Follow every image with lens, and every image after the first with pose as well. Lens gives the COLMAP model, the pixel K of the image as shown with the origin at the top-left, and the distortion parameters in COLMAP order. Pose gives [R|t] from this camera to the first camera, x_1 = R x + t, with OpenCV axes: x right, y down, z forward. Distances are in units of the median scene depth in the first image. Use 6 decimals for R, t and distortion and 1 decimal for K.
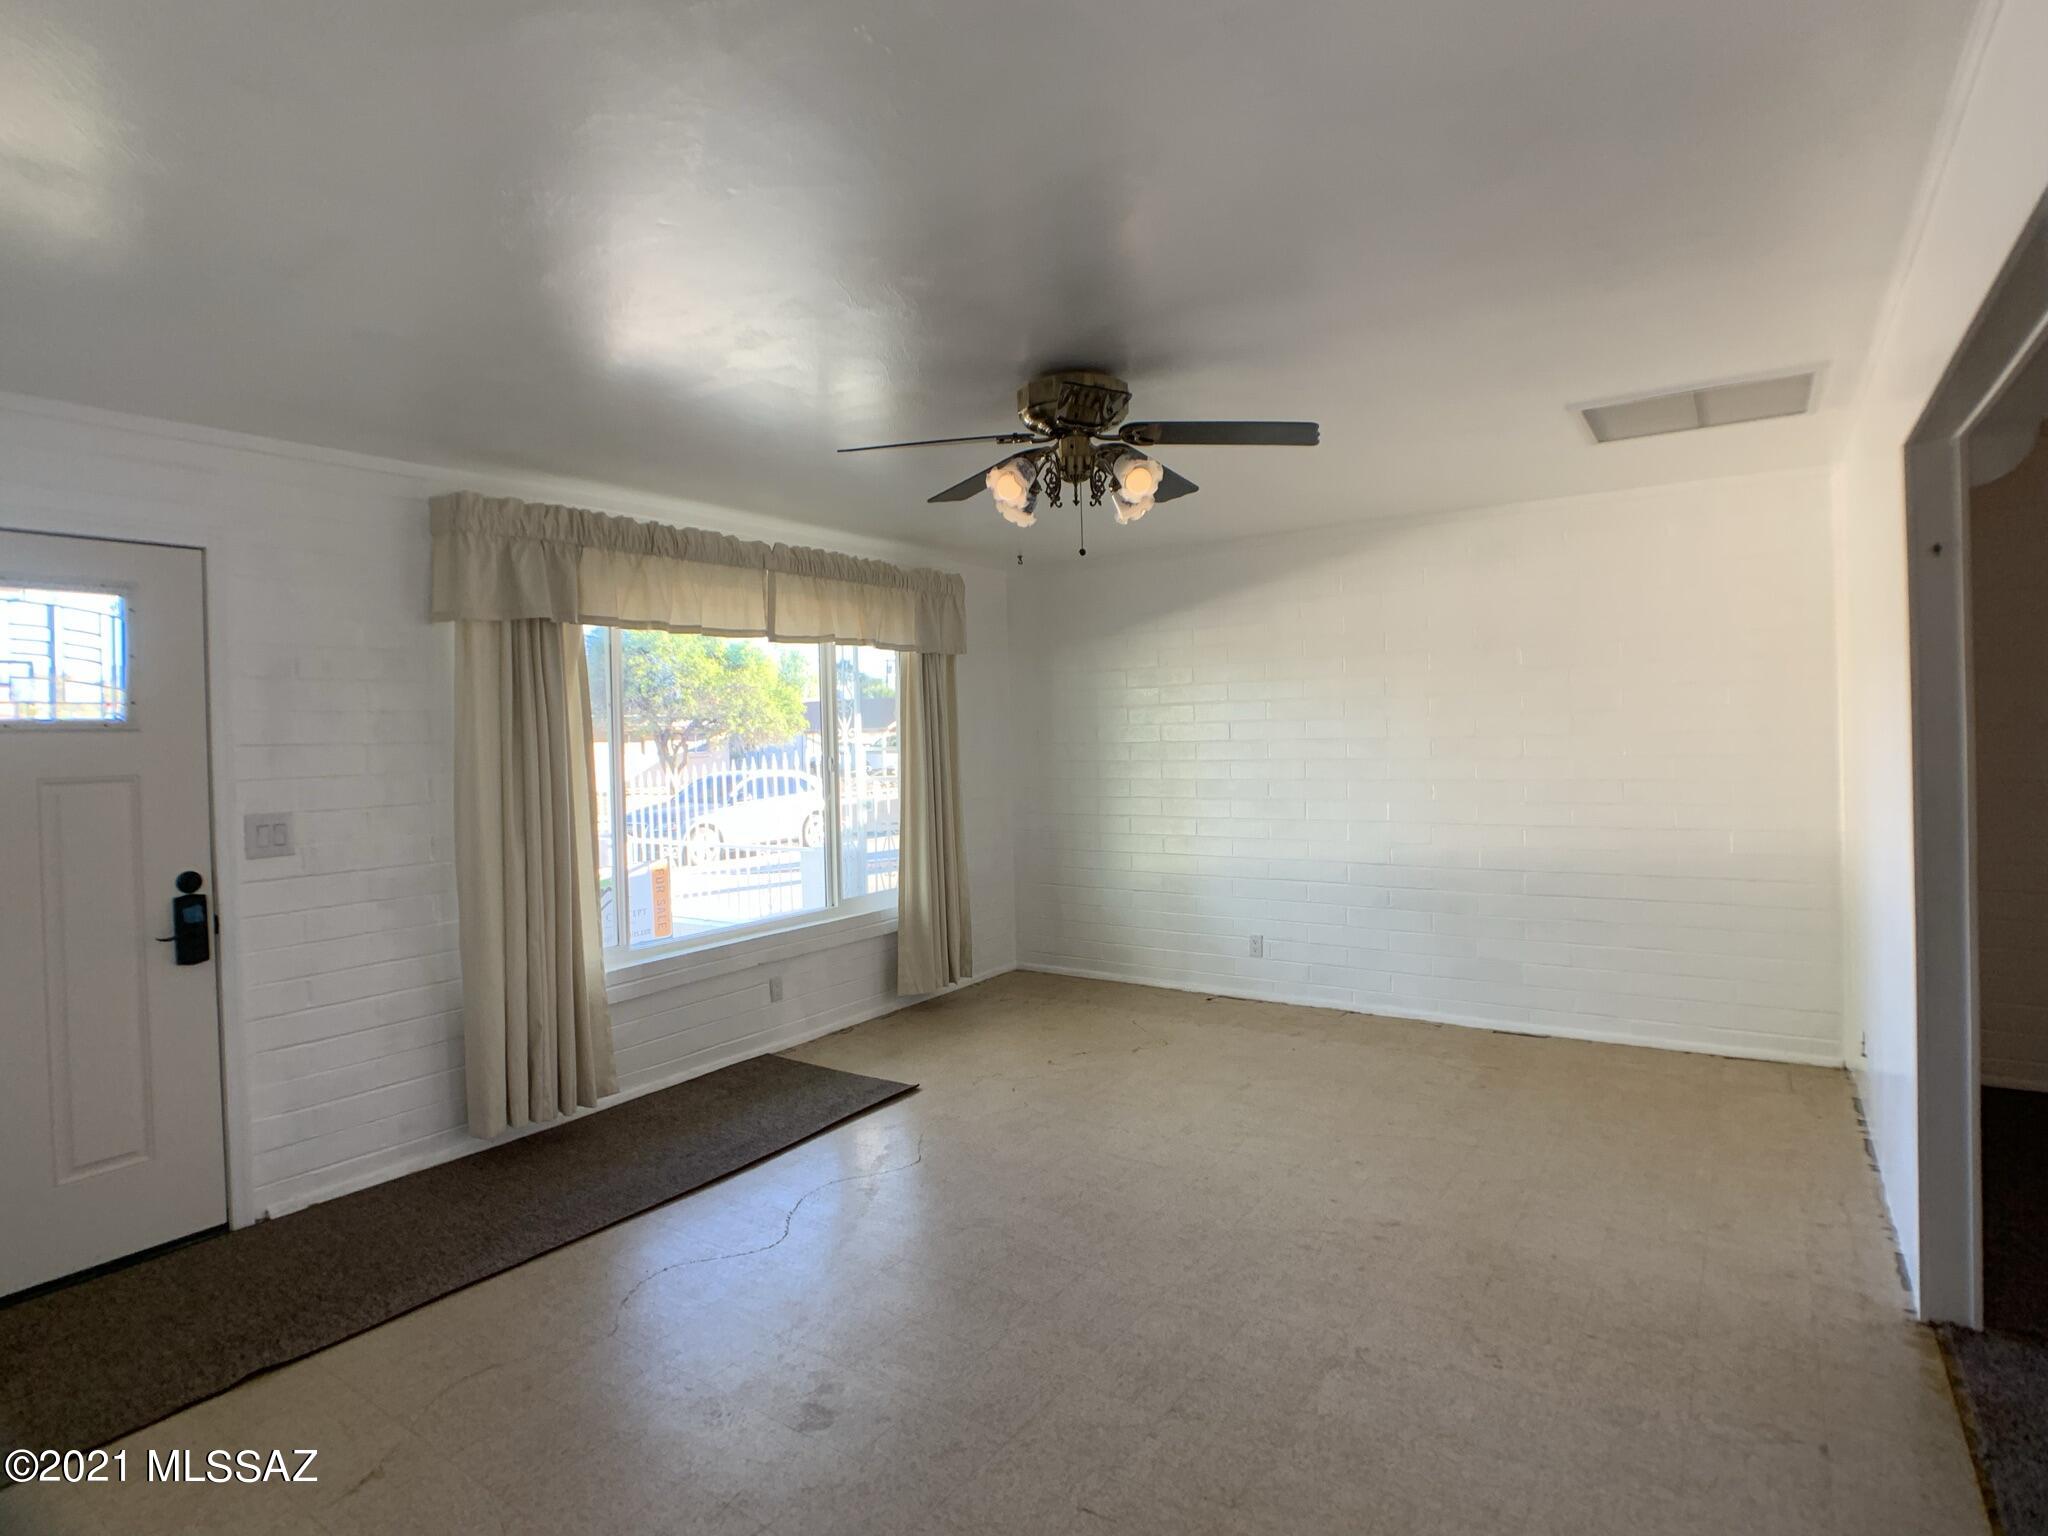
lens RADIAL K [[1093.4, 0, 1009.5], [0, 1093.4, 735.3], [0, 0, 1]] dist [-0.042433, 0.016910]
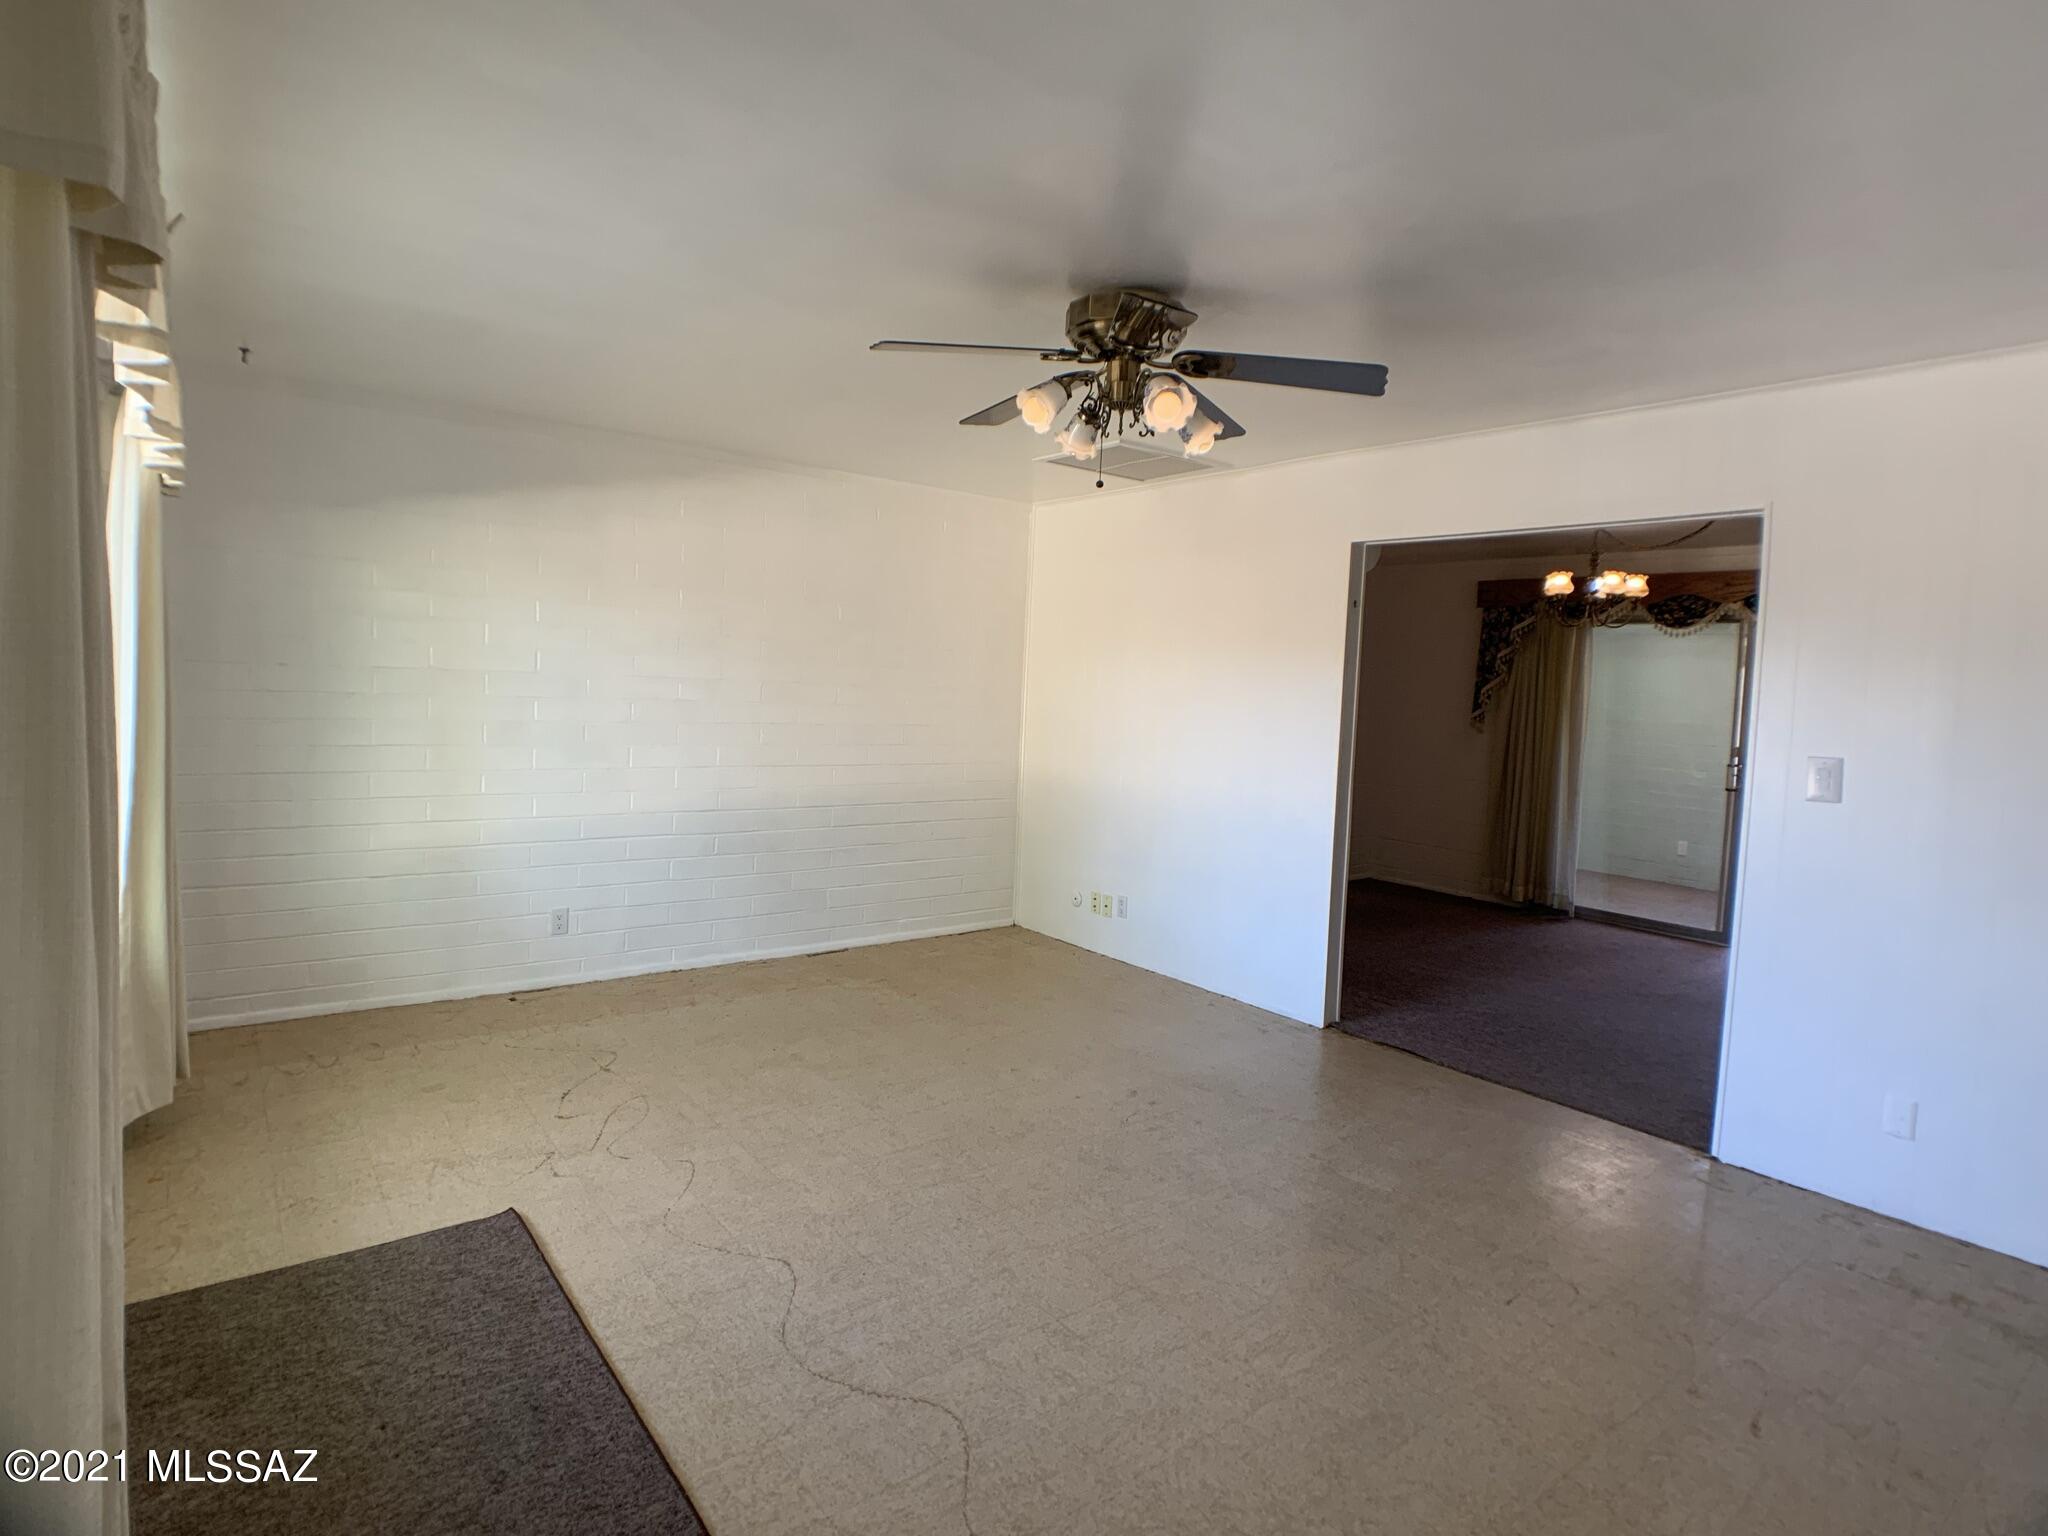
lens RADIAL K [[1083.0, 0, 1034.8], [0, 1083.0, 742.4], [0, 0, 1]] dist [0.028355, -0.070193]
pose [[0.284595, -0.013558, 0.958552, -0.678931], [-0.047562, 0.998469, 0.028244, 0.023886], [-0.957467, -0.053629, 0.283514, 0.628092]]
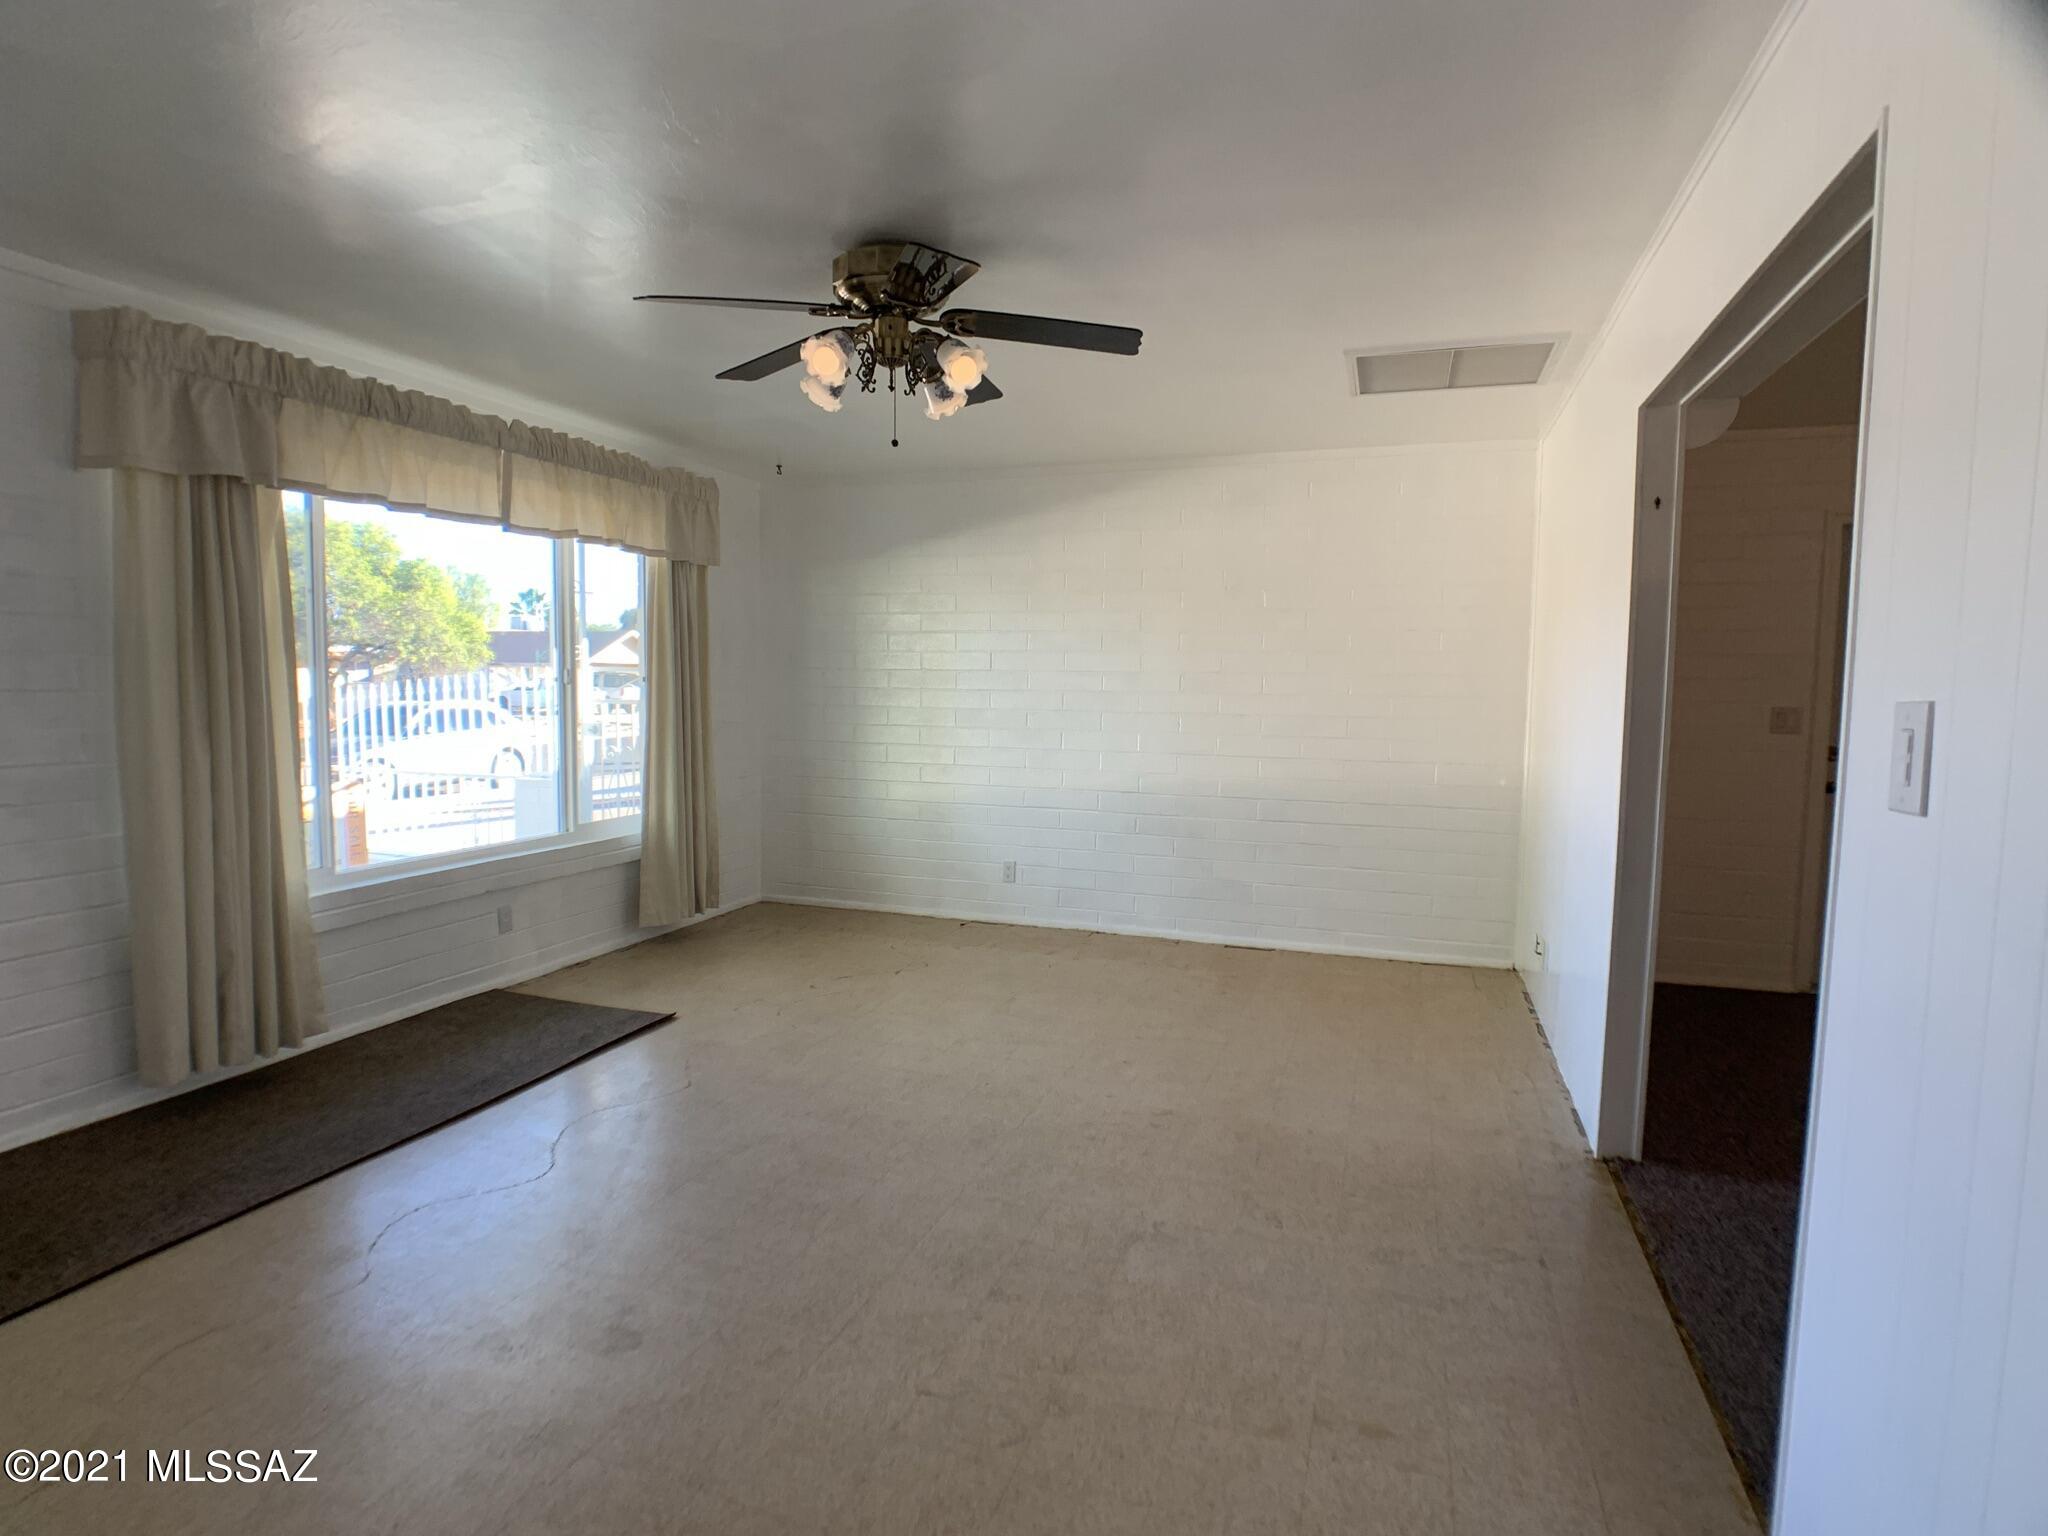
lens RADIAL K [[1094.6, 0, 1017.4], [0, 1094.6, 762.0], [0, 0, 1]] dist [-0.001300, -0.040899]
pose [[0.963010, 0.020045, 0.268720, -0.065666], [-0.038454, 0.997246, 0.063419, 0.036722], [-0.266709, -0.071407, 0.961128, 0.025582]]
